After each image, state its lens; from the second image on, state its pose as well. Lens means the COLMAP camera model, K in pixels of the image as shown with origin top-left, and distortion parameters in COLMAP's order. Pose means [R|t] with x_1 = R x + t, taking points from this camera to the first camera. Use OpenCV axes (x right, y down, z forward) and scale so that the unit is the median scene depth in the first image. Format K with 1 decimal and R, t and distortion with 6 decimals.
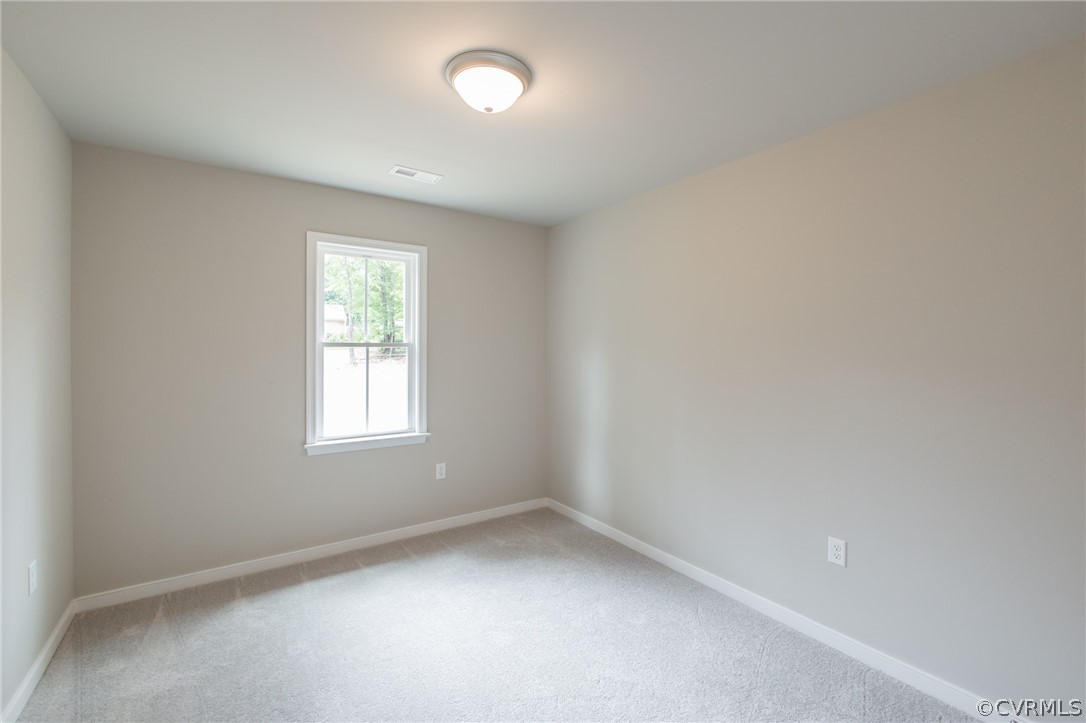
lens RADIAL K [[473.8, 0, 542.3], [0, 473.8, 353.6], [0, 0, 1]] dist [-0.004130, -0.000773]
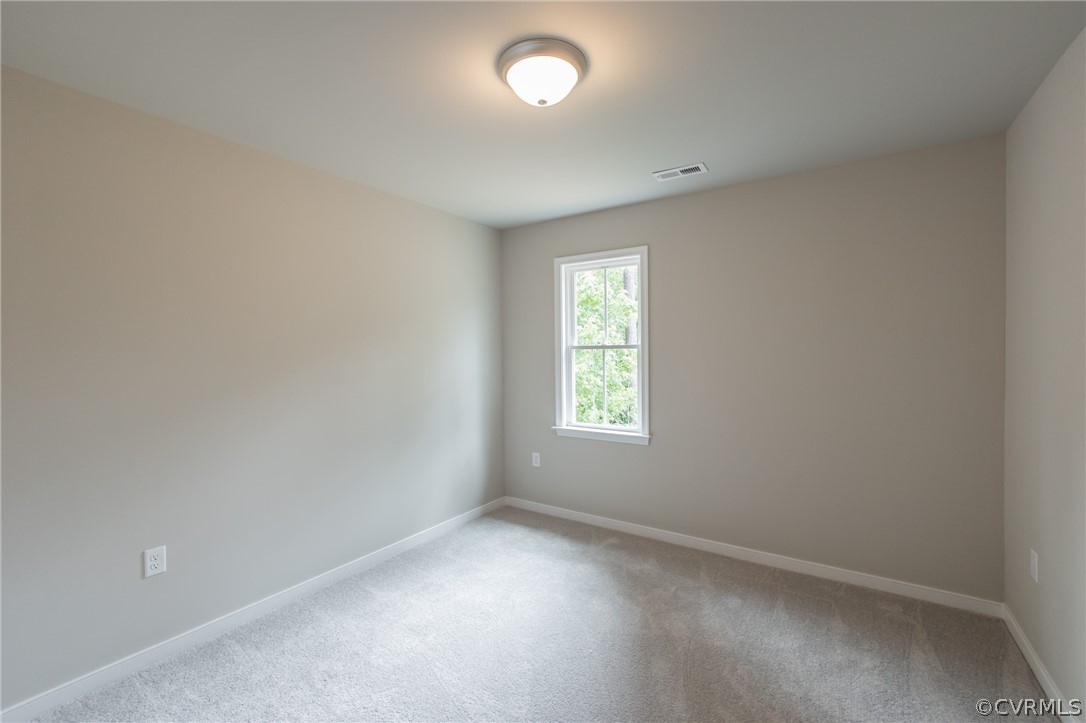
lens RADIAL K [[492.7, 0, 526.5], [0, 492.7, 358.2], [0, 0, 1]] dist [0.001967, 0.000407]
pose [[0.335147, 0.009086, -0.942122, 0.666579], [0.003612, 0.999934, 0.010928, -0.005216], [0.942159, -0.007065, 0.335092, 0.443106]]
